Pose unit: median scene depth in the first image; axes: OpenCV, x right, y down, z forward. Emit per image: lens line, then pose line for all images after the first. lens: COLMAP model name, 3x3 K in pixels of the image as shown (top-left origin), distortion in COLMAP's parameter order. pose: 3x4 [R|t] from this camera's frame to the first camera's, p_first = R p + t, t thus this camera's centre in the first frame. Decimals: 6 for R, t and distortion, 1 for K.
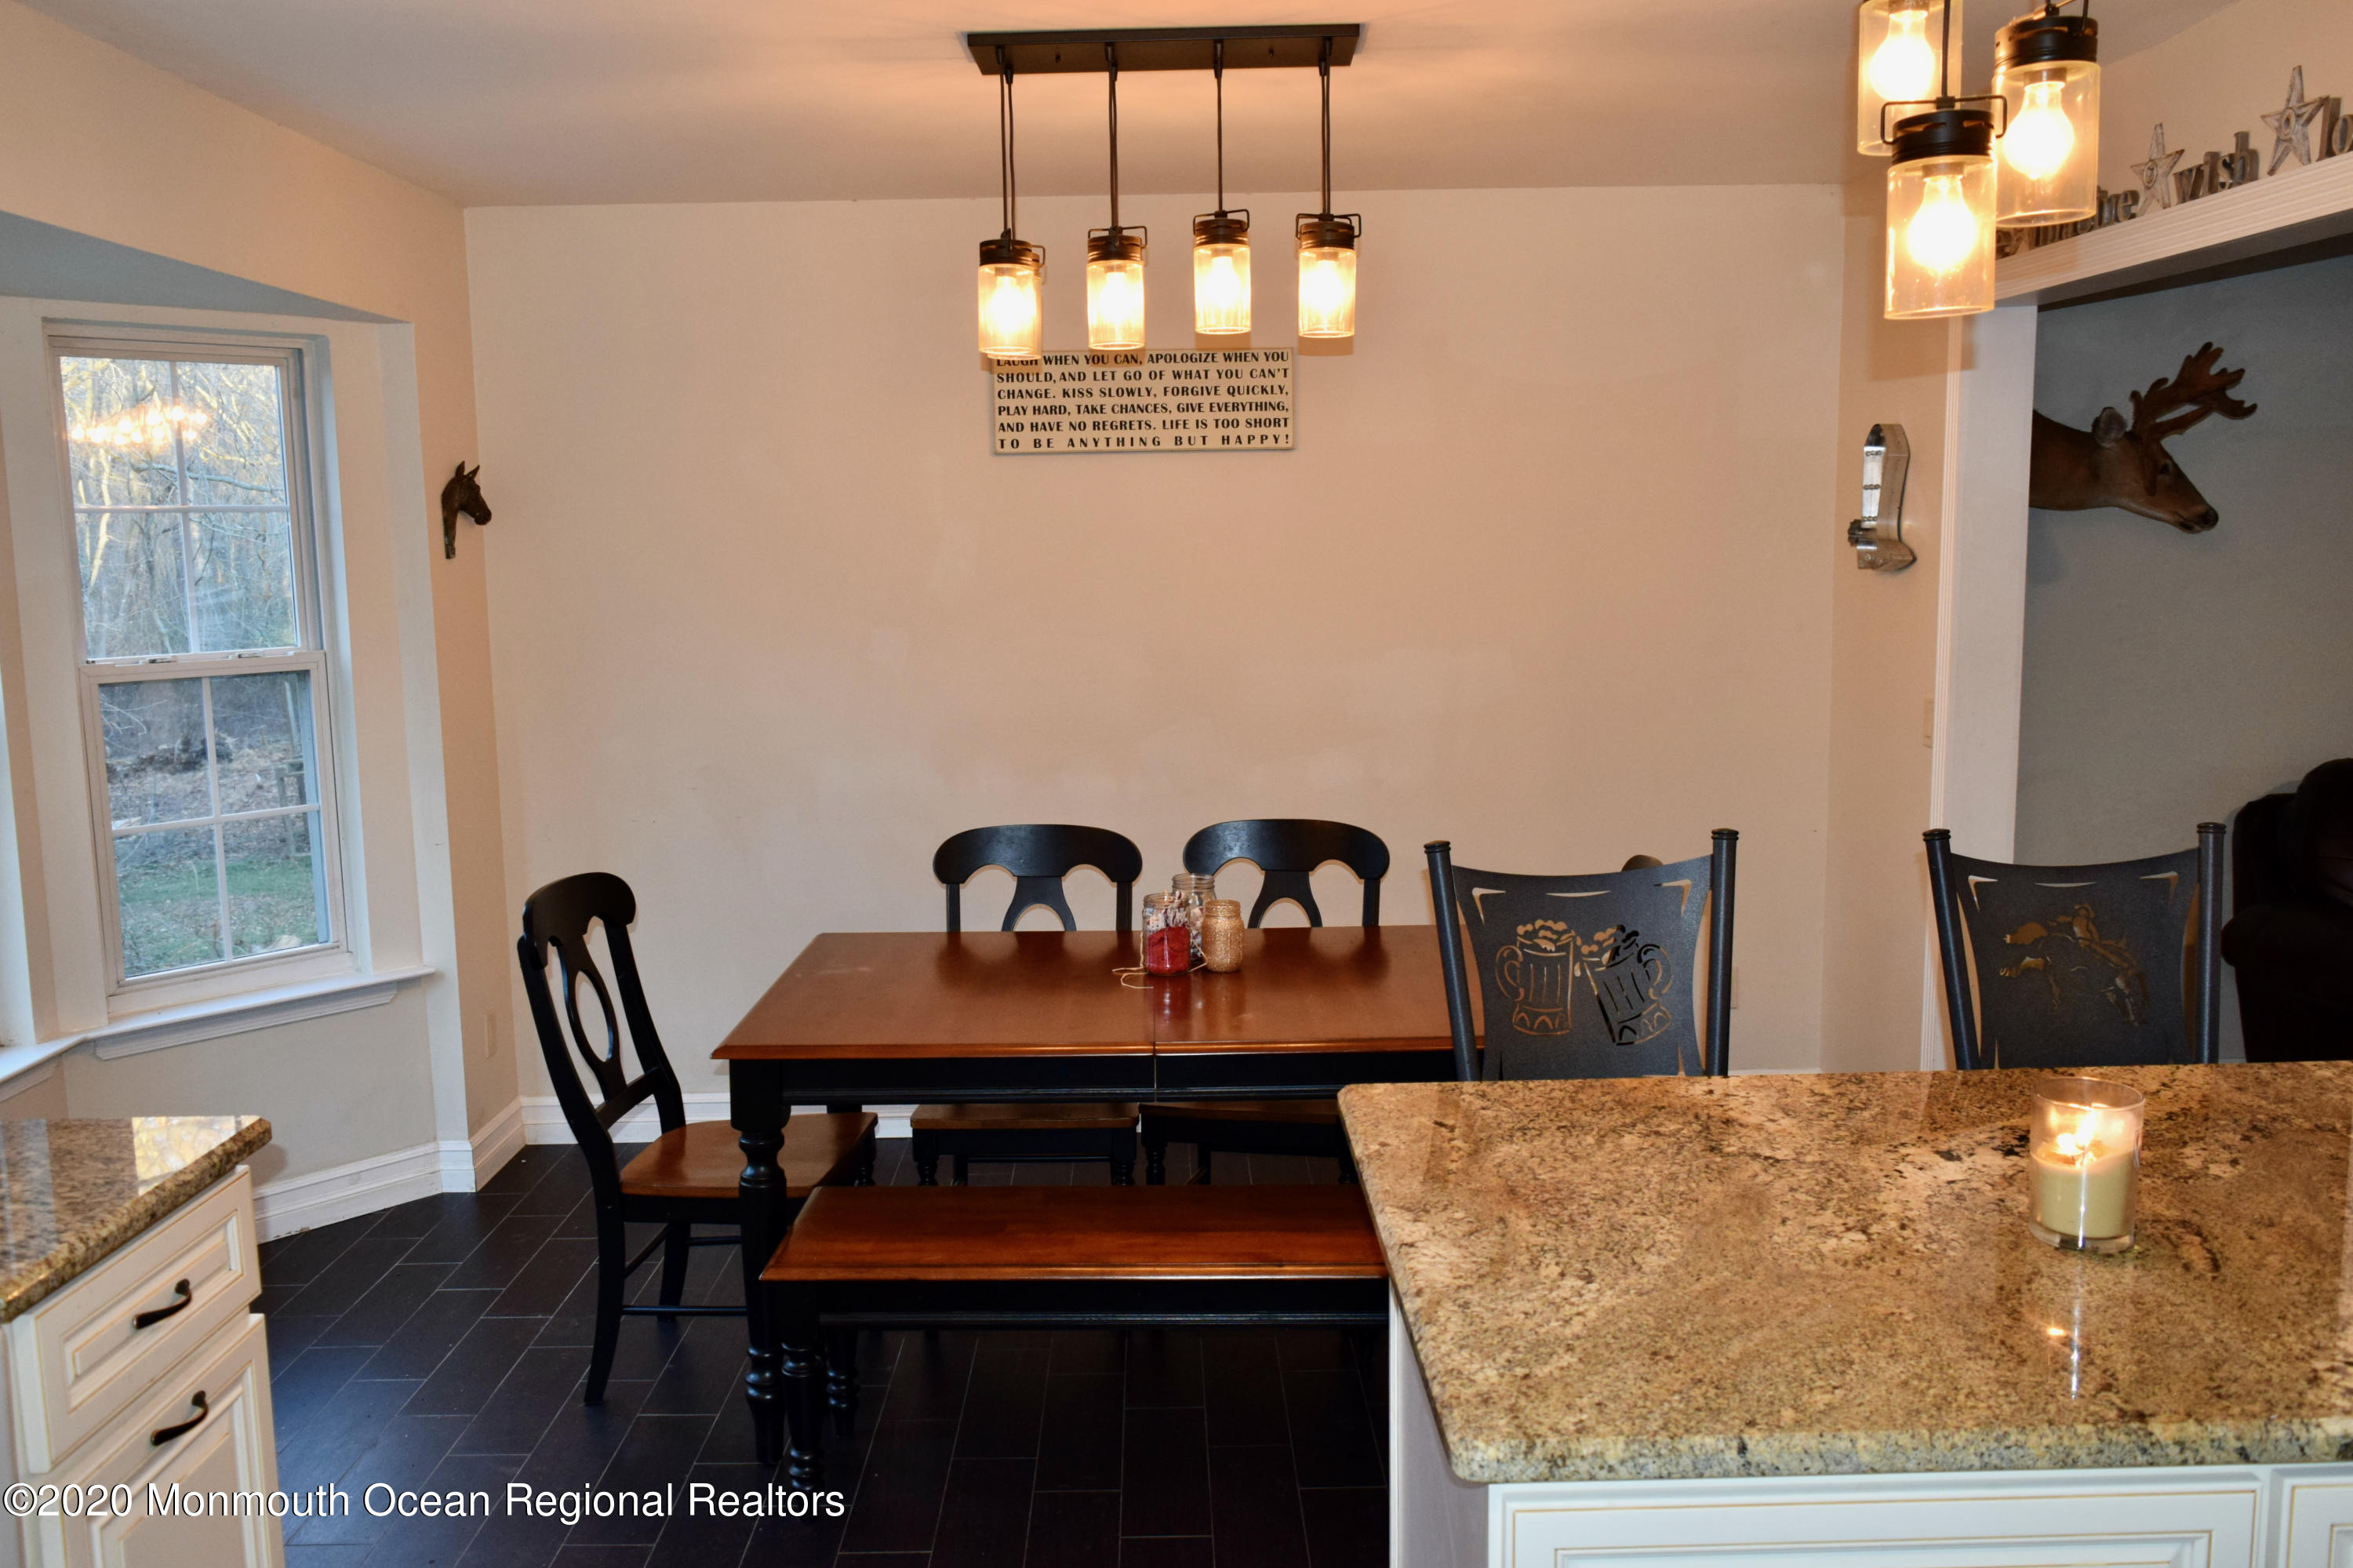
lens RADIAL K [[1965.6, 0, 1190.9], [0, 1965.6, 782.6], [0, 0, 1]] dist [-0.017936, 0.016227]
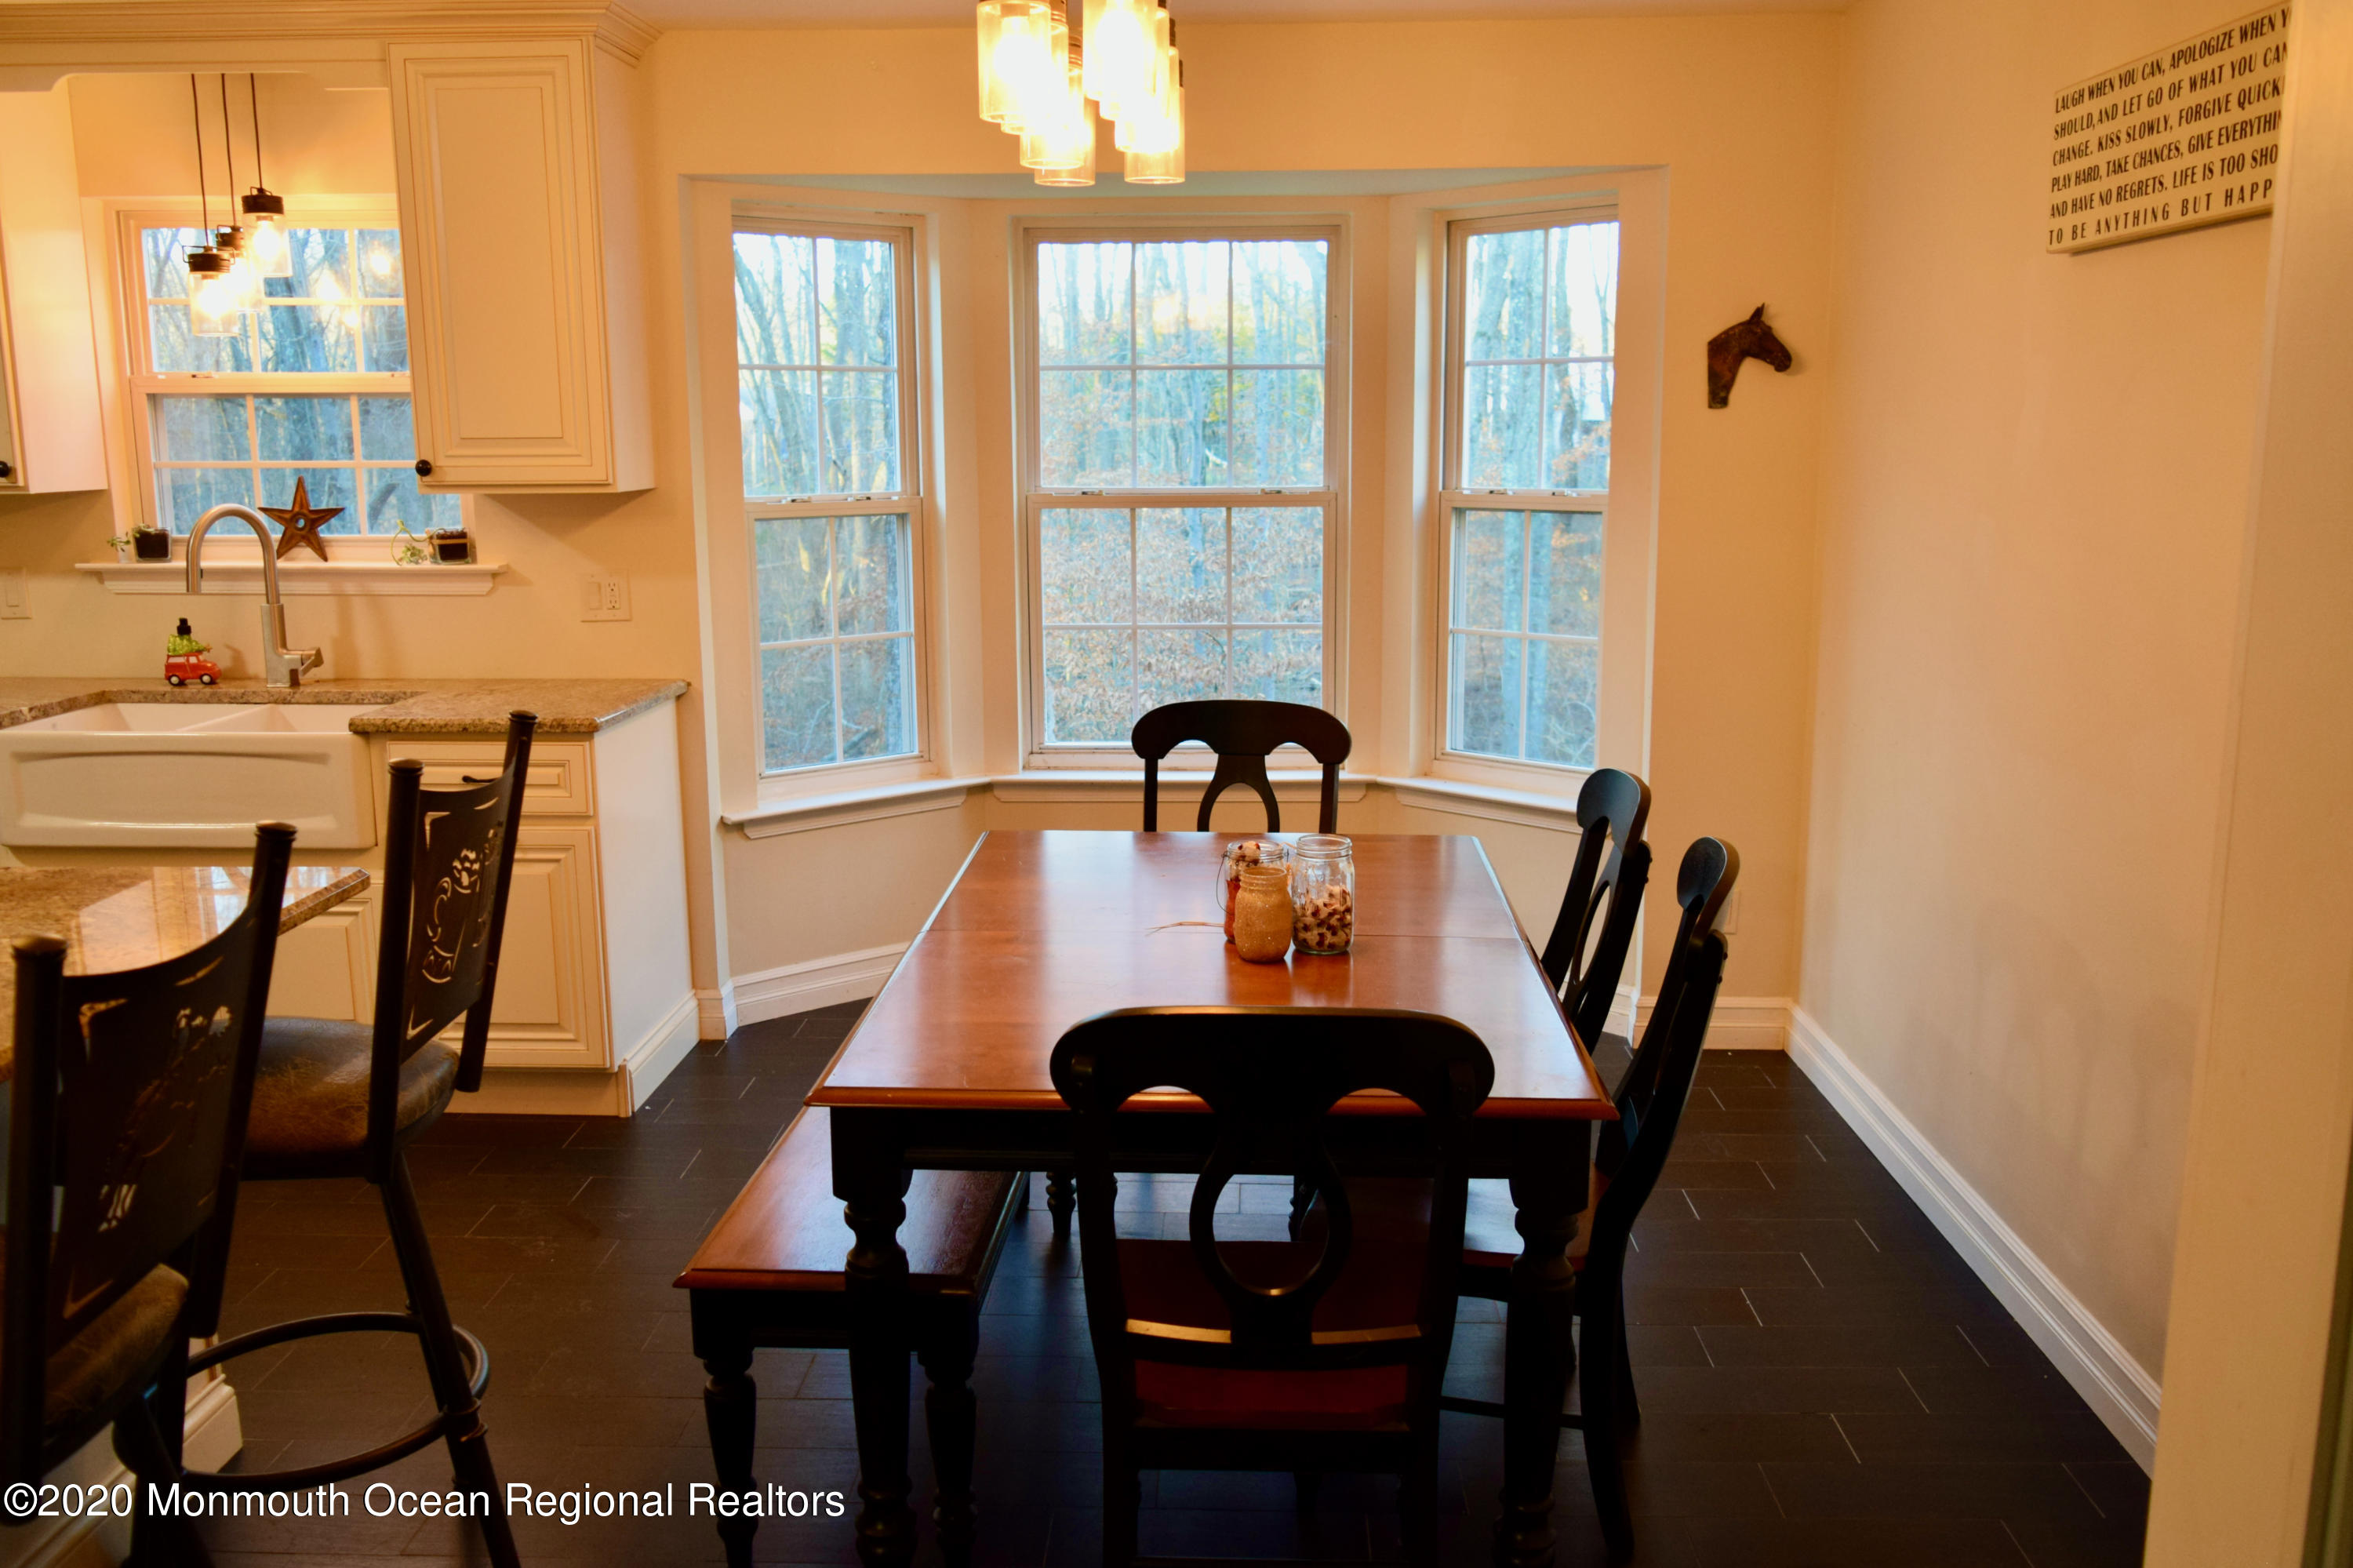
lens RADIAL K [[1878.2, 0, 1176.2], [0, 1878.2, 780.5], [0, 0, 1]] dist [-0.008417, 0.009874]
pose [[-0.063082, 0.204286, -0.976877, 0.701275], [-0.113441, 0.971015, 0.210385, -0.117763], [0.991540, 0.124089, -0.038079, 0.937046]]
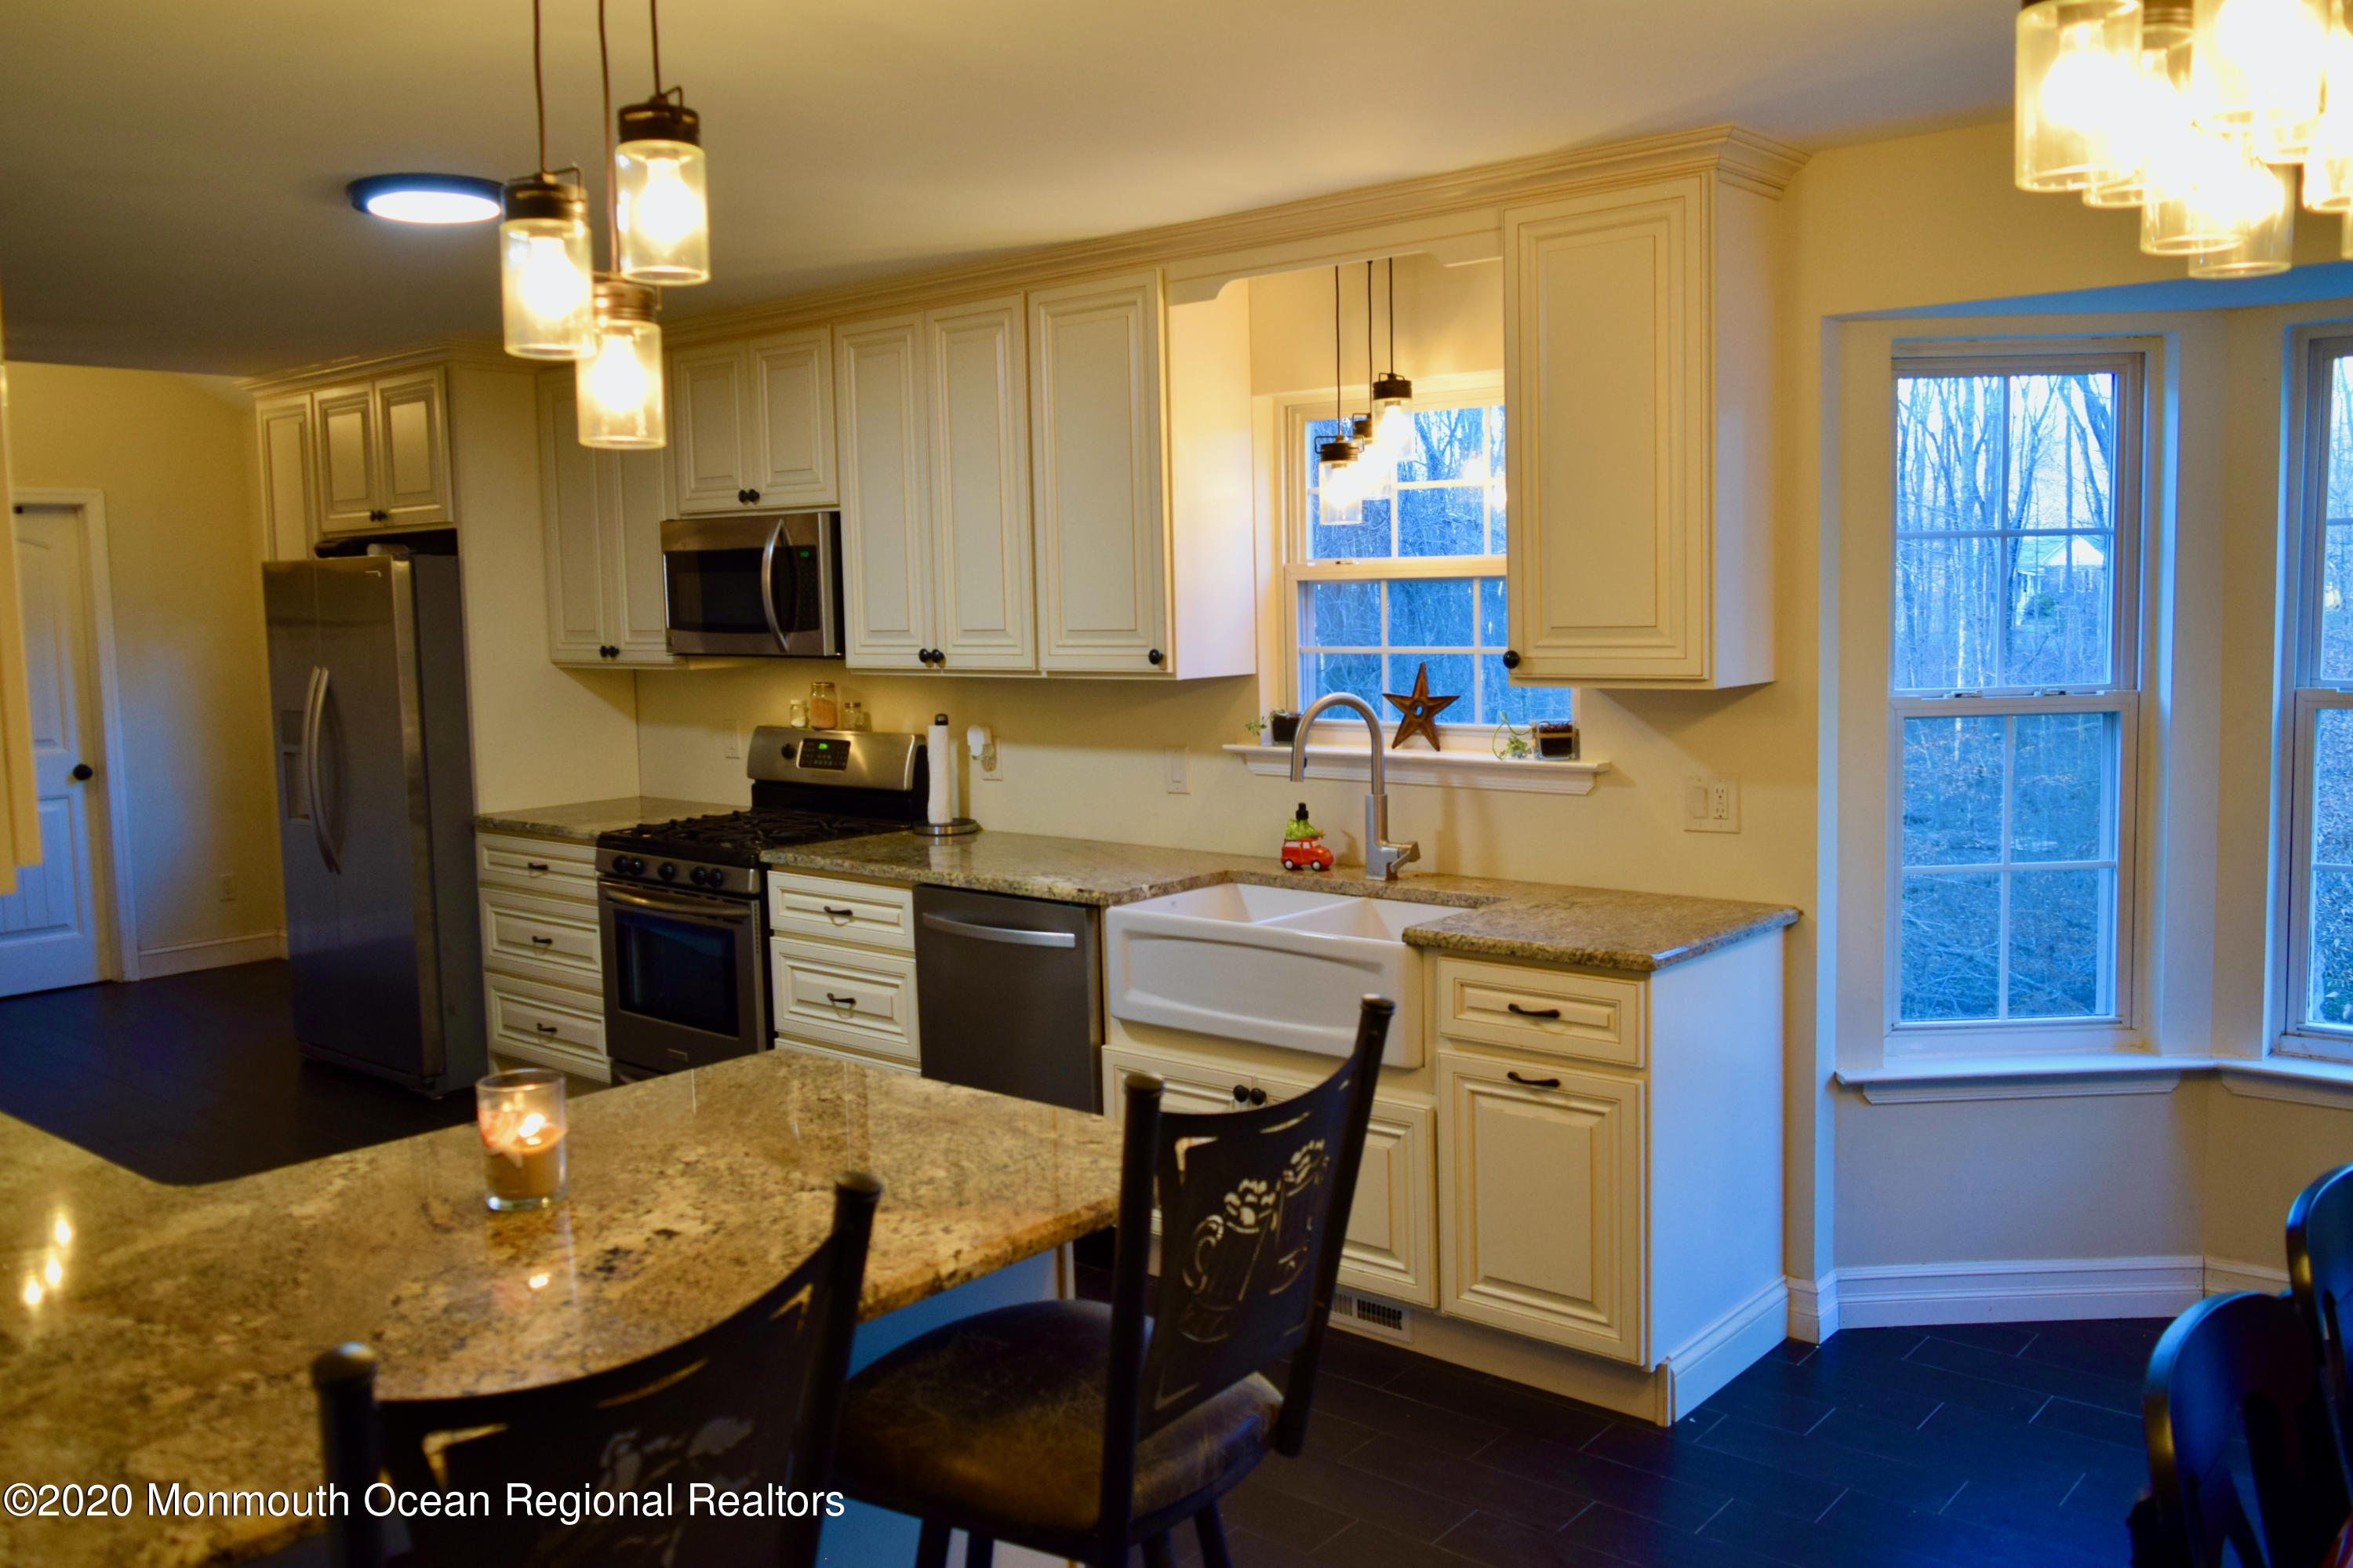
lens RADIAL K [[1878.2, 0, 1222.6], [0, 1878.2, 784.6], [0, 0, 1]] dist [-0.008417, 0.009874]
pose [[-0.659470, 0.109244, -0.743750, 0.485754], [-0.056104, 0.979472, 0.193614, -0.134366], [0.749634, 0.169410, -0.639804, 0.974192]]
